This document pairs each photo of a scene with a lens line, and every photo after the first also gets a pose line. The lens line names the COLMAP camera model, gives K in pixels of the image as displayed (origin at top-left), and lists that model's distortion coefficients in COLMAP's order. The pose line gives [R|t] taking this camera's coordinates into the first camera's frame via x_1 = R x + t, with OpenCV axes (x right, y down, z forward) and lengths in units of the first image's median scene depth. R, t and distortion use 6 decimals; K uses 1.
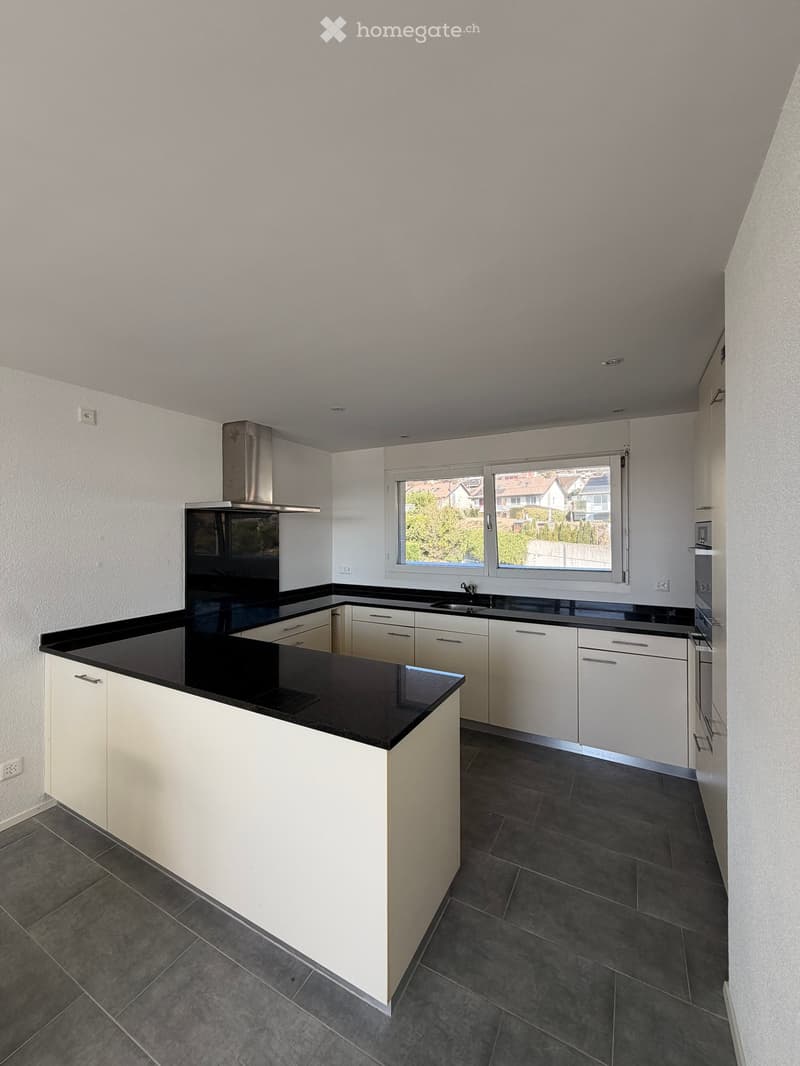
lens RADIAL K [[426.5, 0, 397.5], [0, 426.5, 529.9], [0, 0, 1]] dist [0.011143, -0.000032]
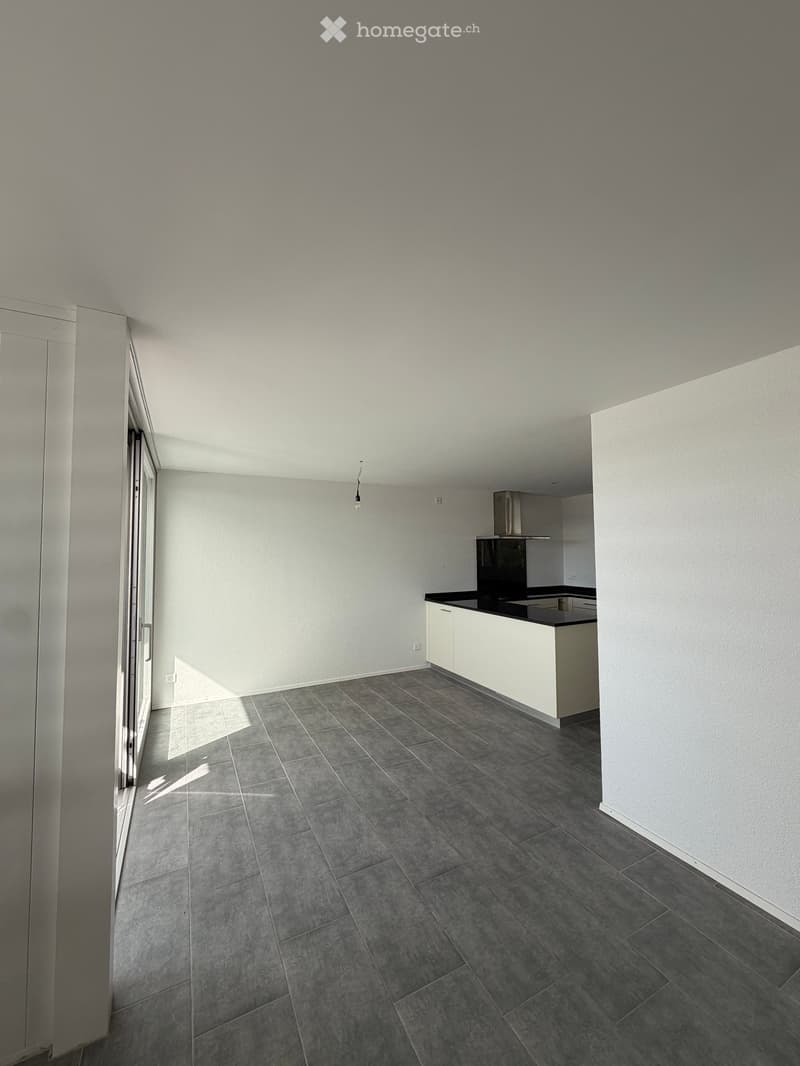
lens RADIAL K [[426.5, 0, 398.9], [0, 426.5, 532.9], [0, 0, 1]] dist [0.011143, -0.000032]
pose [[0.829412, -0.030016, -0.557830, 0.276692], [0.007536, 0.999066, -0.042553, 0.001030], [0.558586, 0.031090, 0.828864, -0.753072]]
